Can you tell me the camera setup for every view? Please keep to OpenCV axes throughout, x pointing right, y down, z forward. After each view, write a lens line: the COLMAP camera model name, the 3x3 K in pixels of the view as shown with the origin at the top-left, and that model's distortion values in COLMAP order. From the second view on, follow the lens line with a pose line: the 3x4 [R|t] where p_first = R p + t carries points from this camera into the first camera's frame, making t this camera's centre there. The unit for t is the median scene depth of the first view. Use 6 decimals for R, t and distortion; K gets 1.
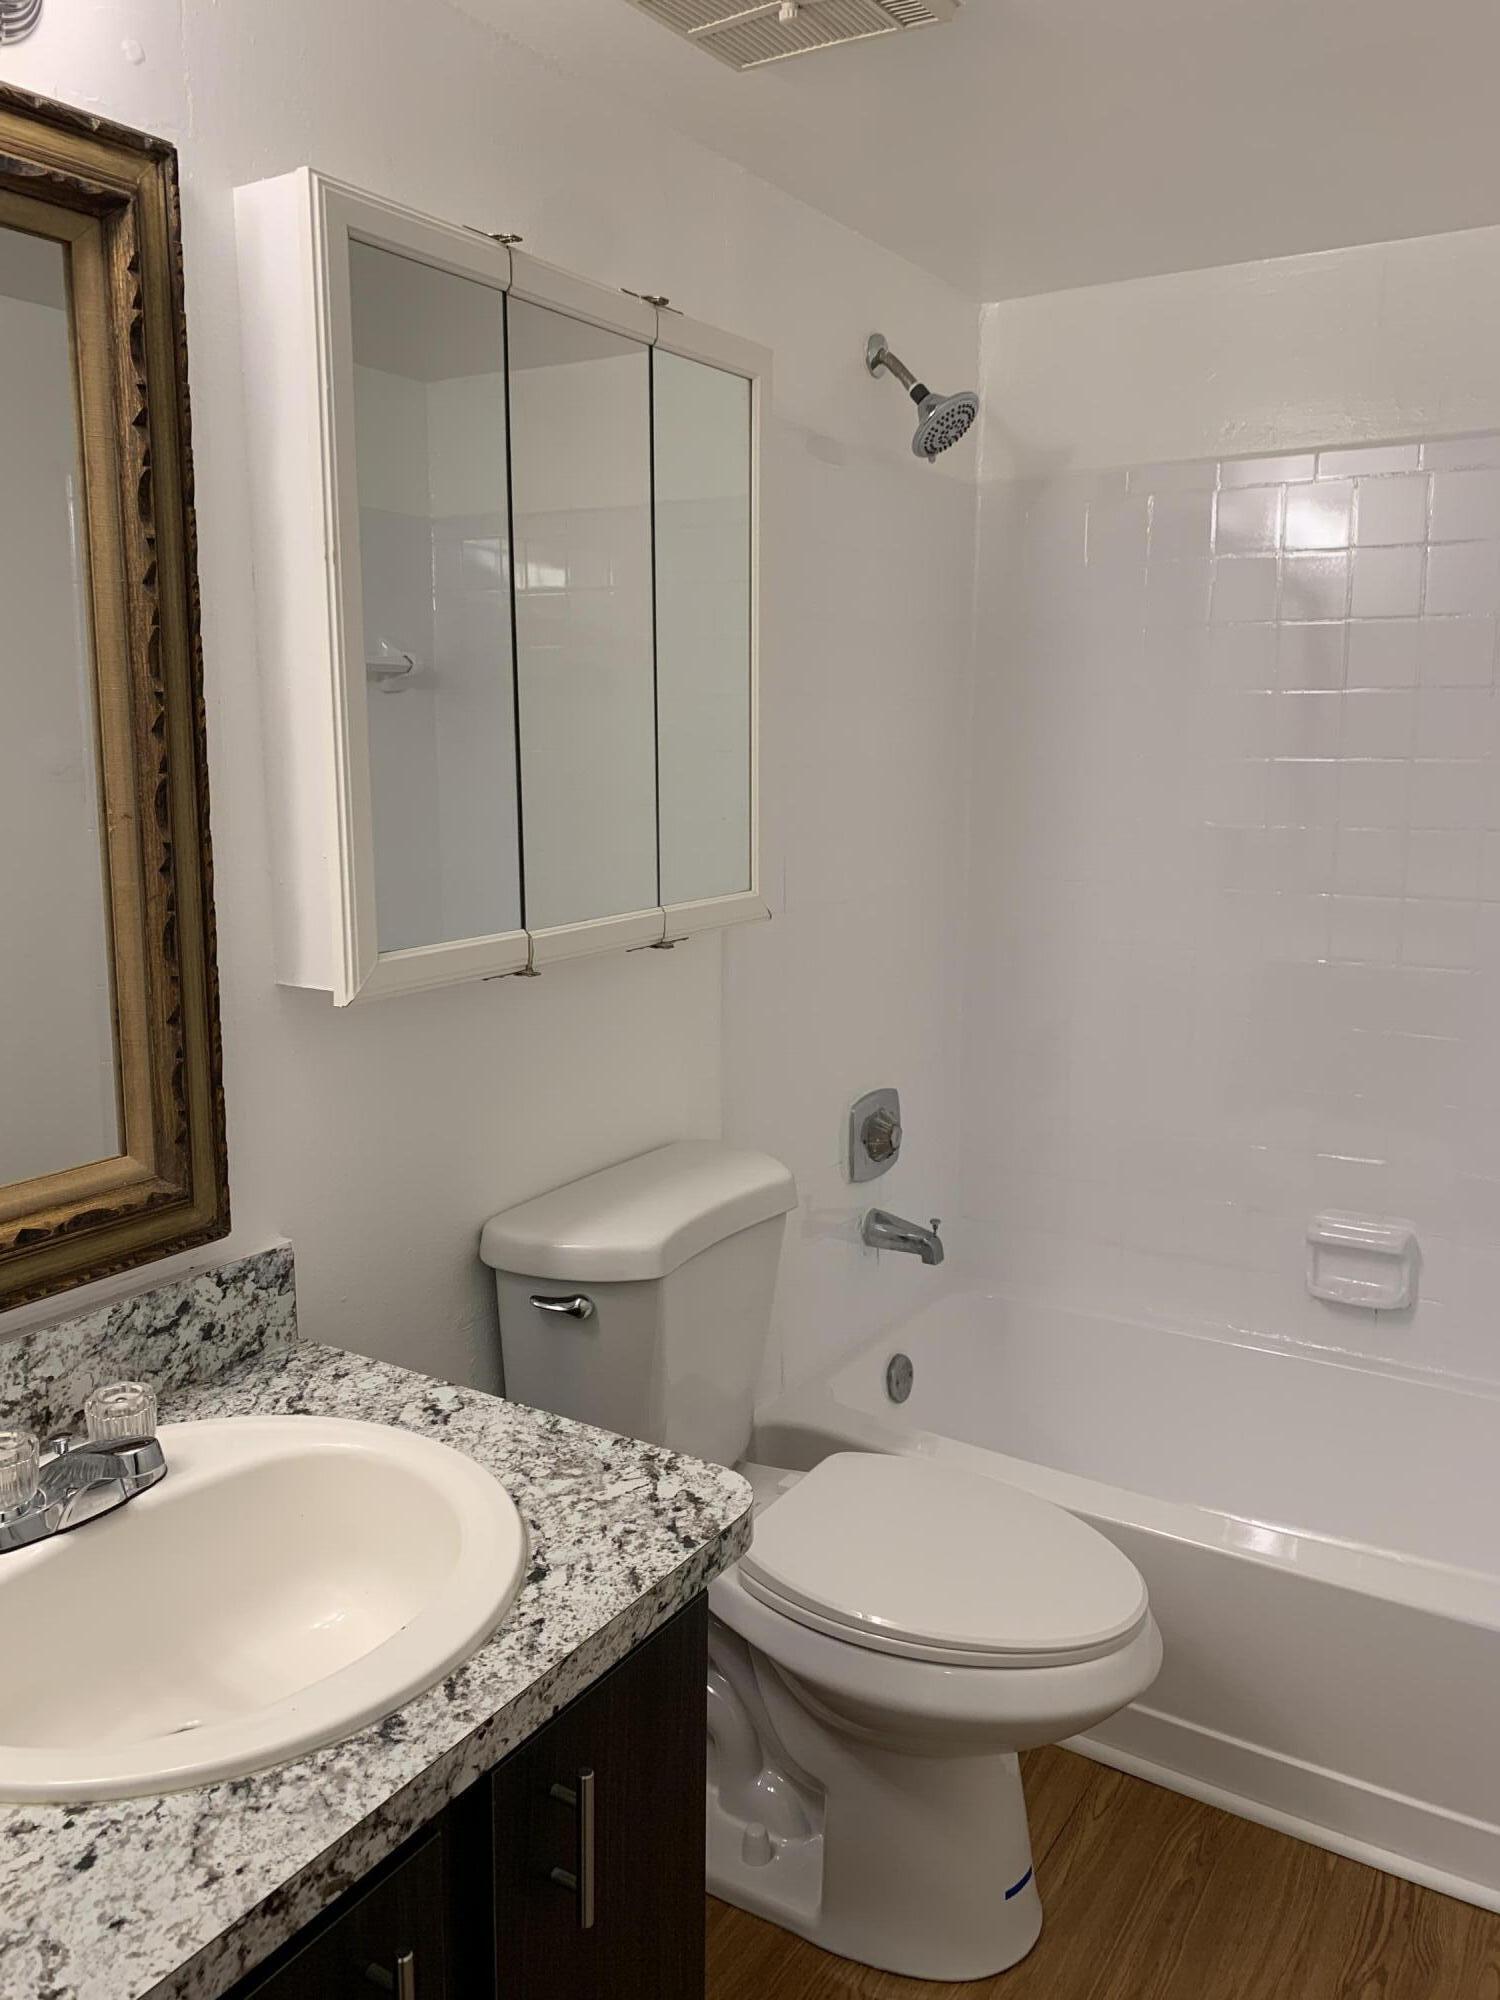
lens RADIAL K [[1540.2, 0, 737.6], [0, 1540.2, 968.6], [0, 0, 1]] dist [-0.001332, -0.008679]
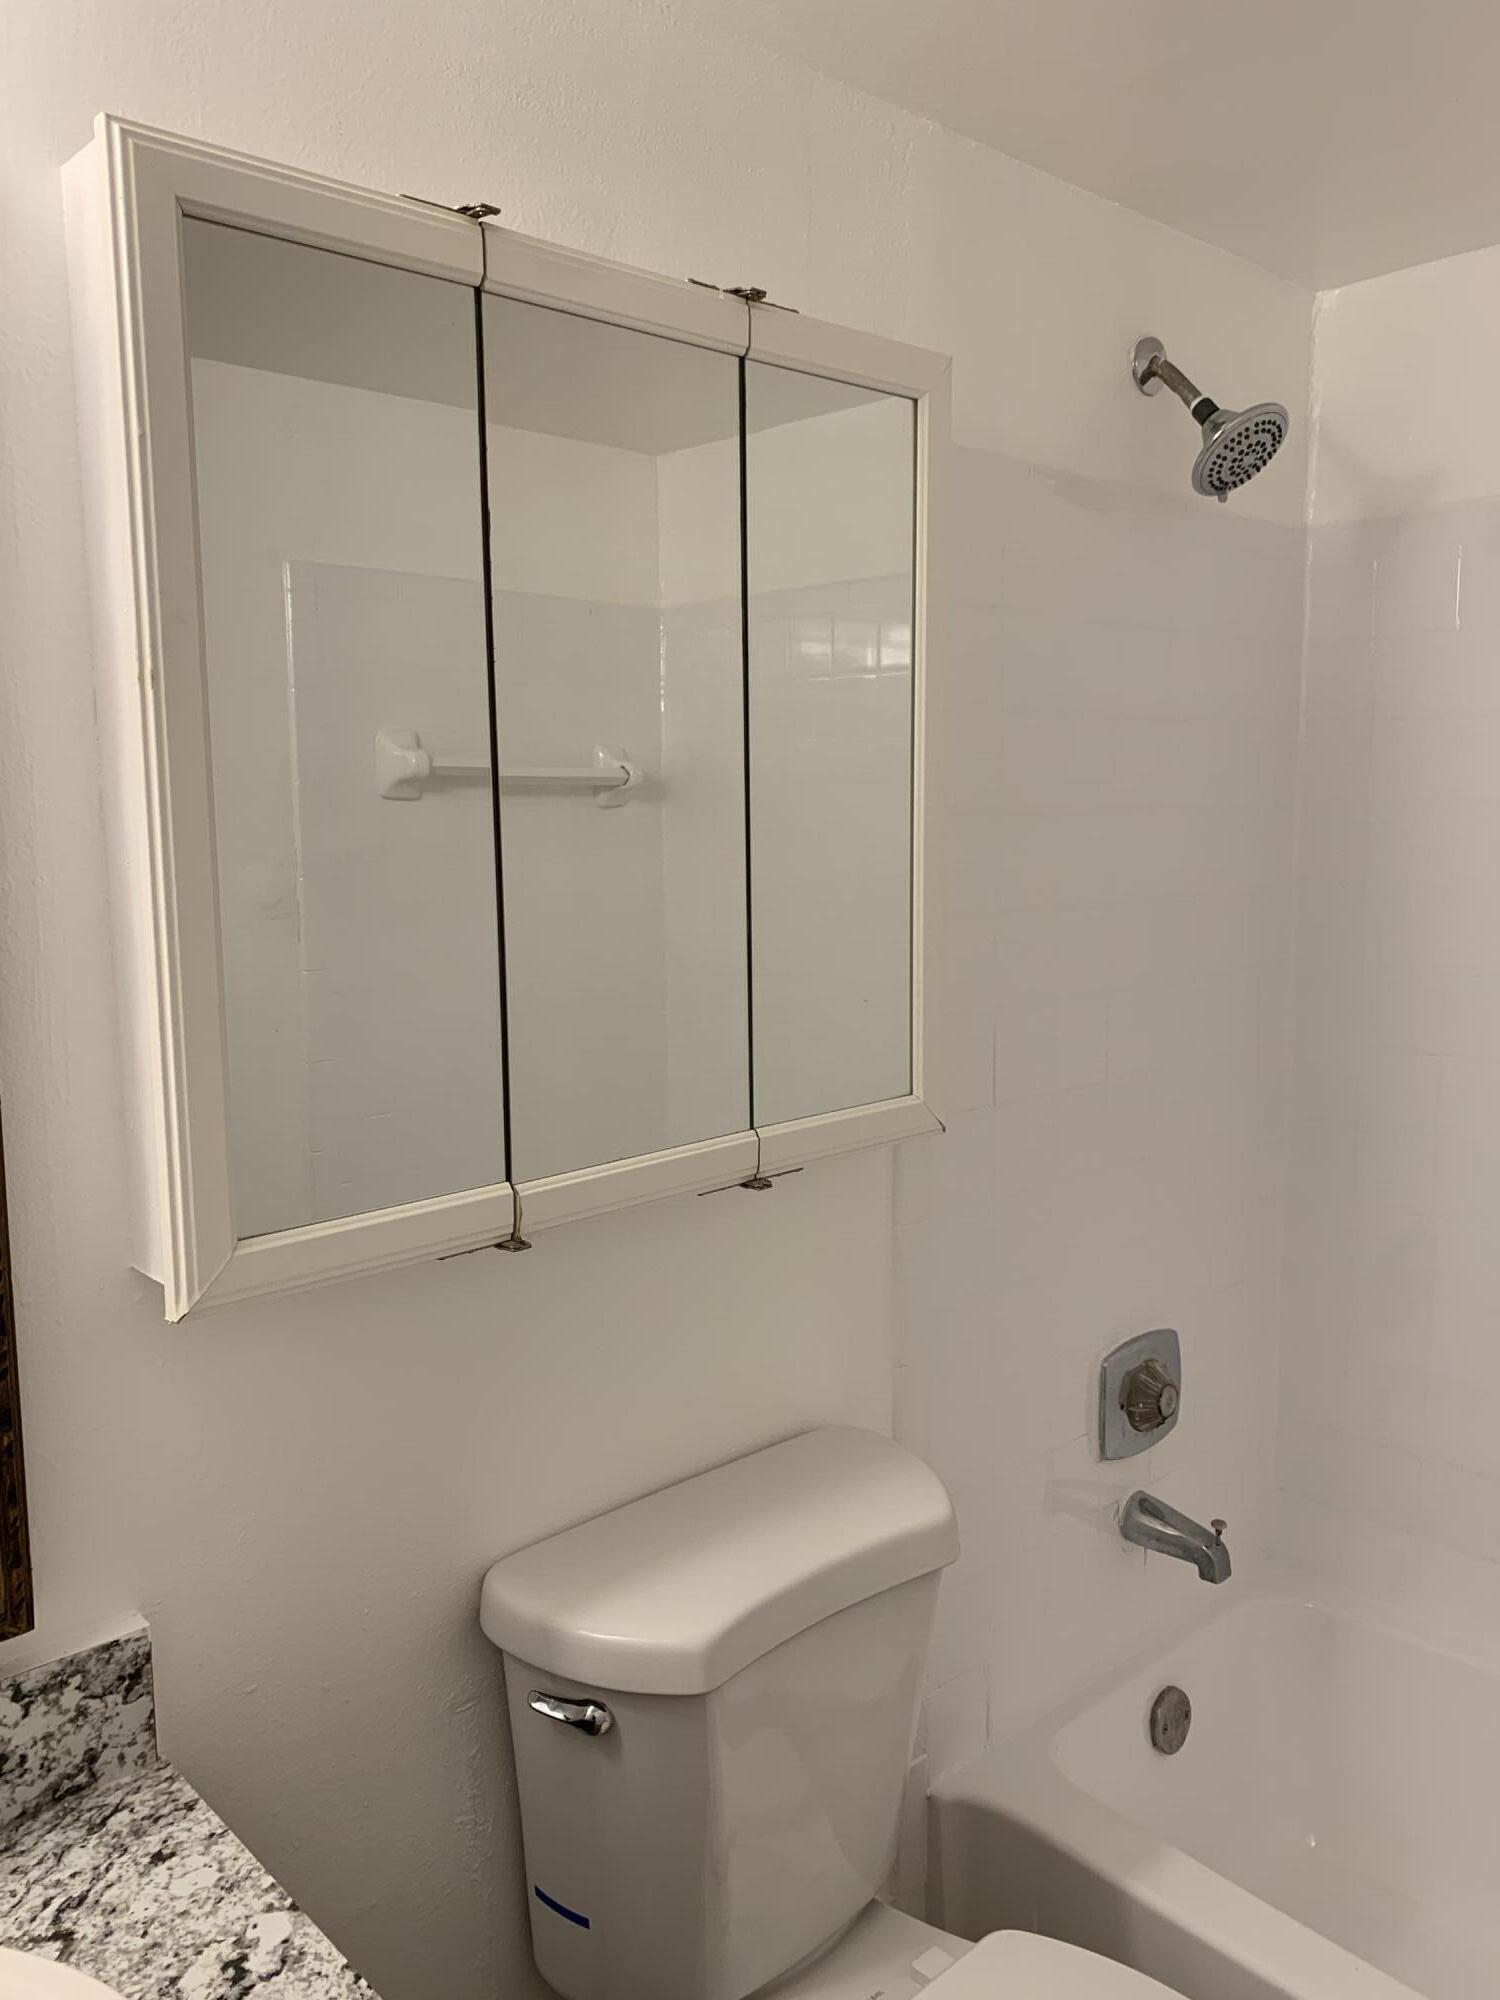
lens RADIAL K [[1536.5, 0, 751.5], [0, 1536.5, 975.4], [0, 0, 1]] dist [0.001654, -0.007982]
pose [[0.967316, 0.019414, -0.252830, 0.160002], [-0.029442, 0.998920, -0.035940, -0.110177], [0.251859, 0.042209, 0.966843, 0.385799]]
